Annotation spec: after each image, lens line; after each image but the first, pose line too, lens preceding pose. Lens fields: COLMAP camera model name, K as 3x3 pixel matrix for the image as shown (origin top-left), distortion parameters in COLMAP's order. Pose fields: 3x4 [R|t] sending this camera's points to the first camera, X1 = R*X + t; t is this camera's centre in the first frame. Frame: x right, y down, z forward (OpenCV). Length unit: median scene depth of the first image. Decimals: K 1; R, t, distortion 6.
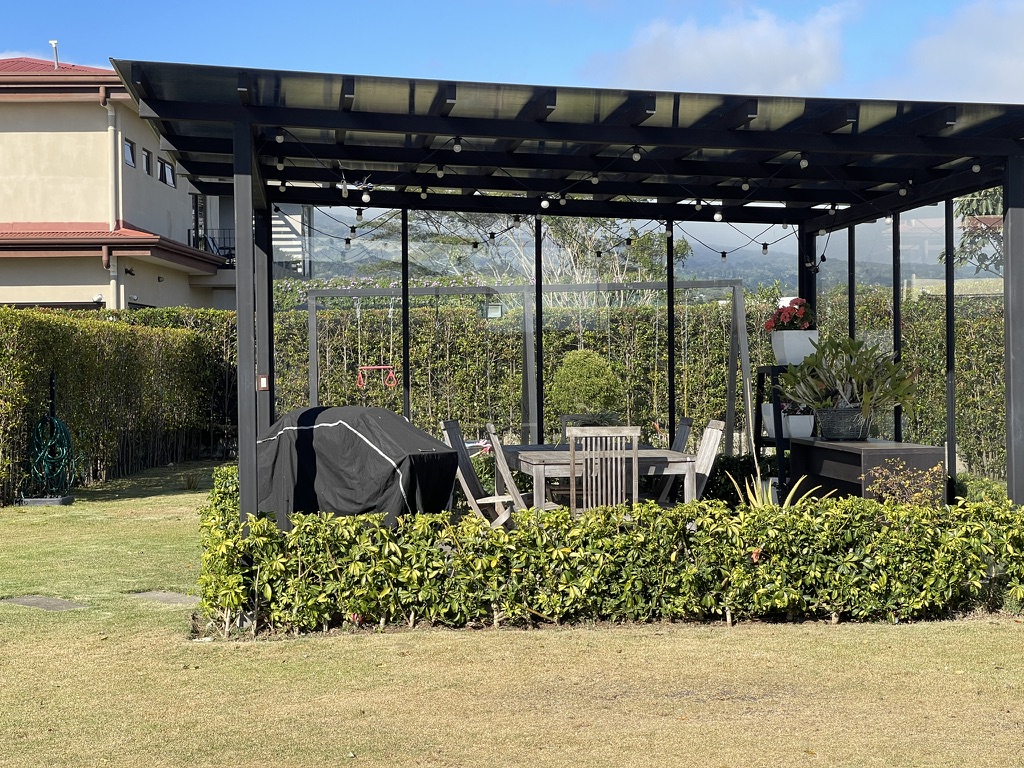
lens RADIAL K [[1764.7, 0, 512.0], [0, 1764.7, 384.0], [0, 0, 1]] dist [0.152534, -0.047190]
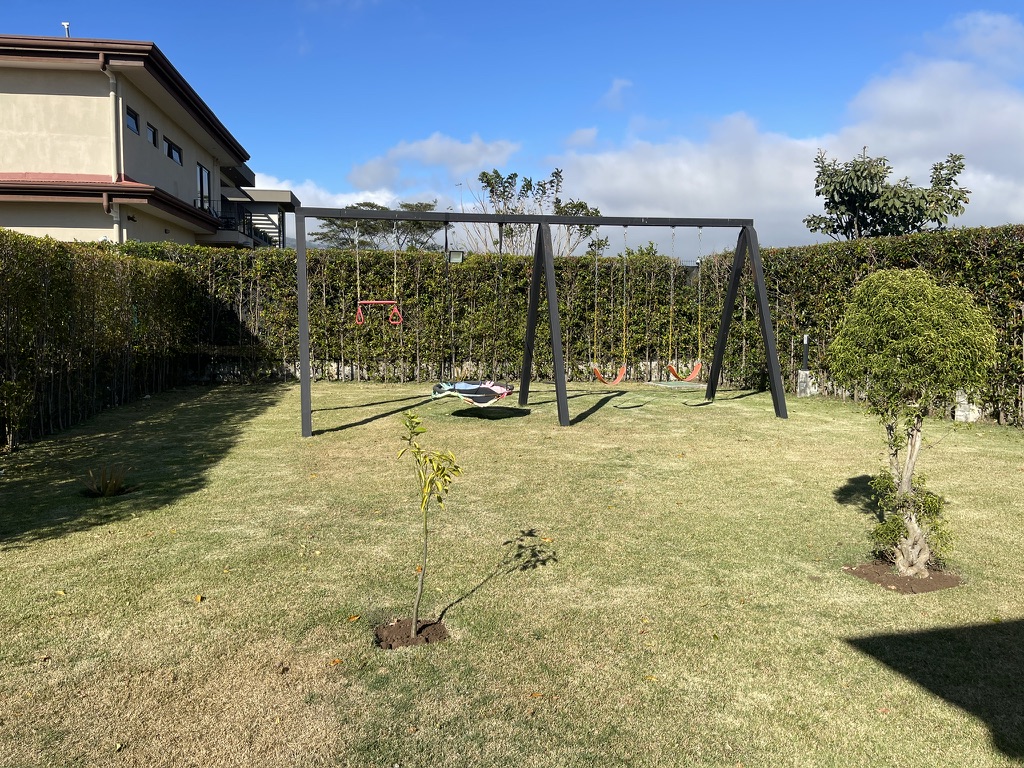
lens RADIAL K [[727.6, 0, 515.5], [0, 727.6, 372.7], [0, 0, 1]] dist [0.075896, -0.110438]
pose [[0.980818, 0.002662, 0.194908, -0.065261], [-0.017846, 0.996934, 0.076185, -0.002396], [-0.194108, -0.078202, 0.977858, 0.513519]]
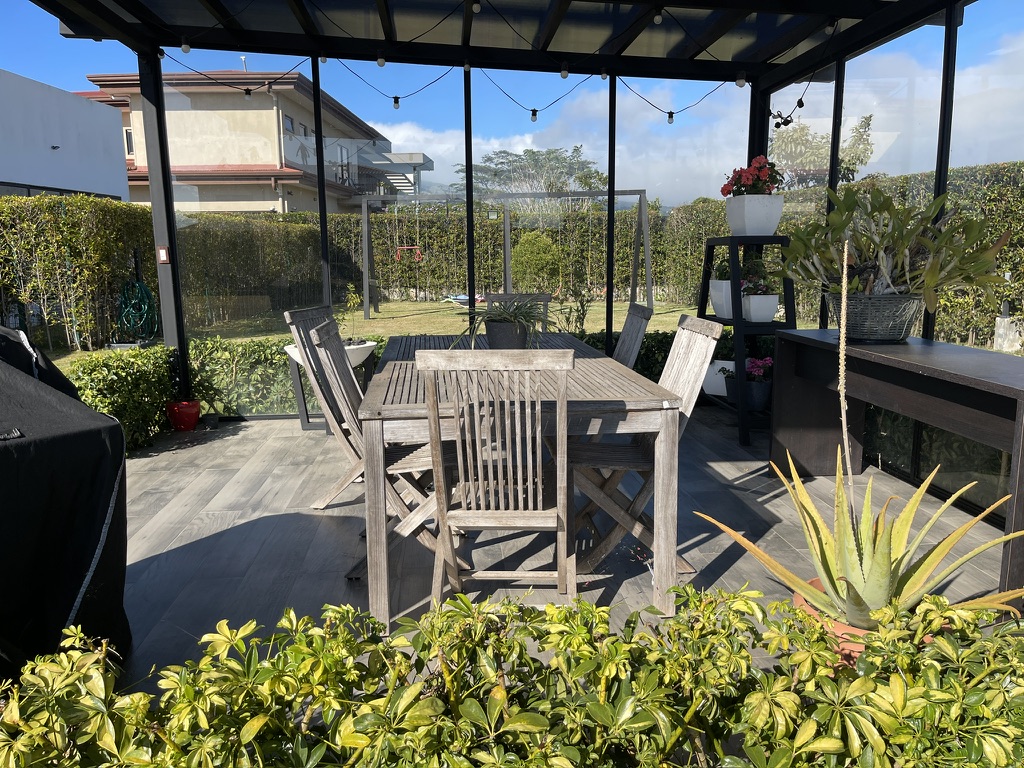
lens RADIAL K [[727.6, 0, 515.5], [0, 727.6, 372.7], [0, 0, 1]] dist [0.075896, -0.110438]
pose [[0.999905, 0.004415, -0.013075, 0.021339], [-0.002352, 0.988099, 0.153800, 0.000276], [0.013598, -0.153754, 0.988016, 0.287013]]
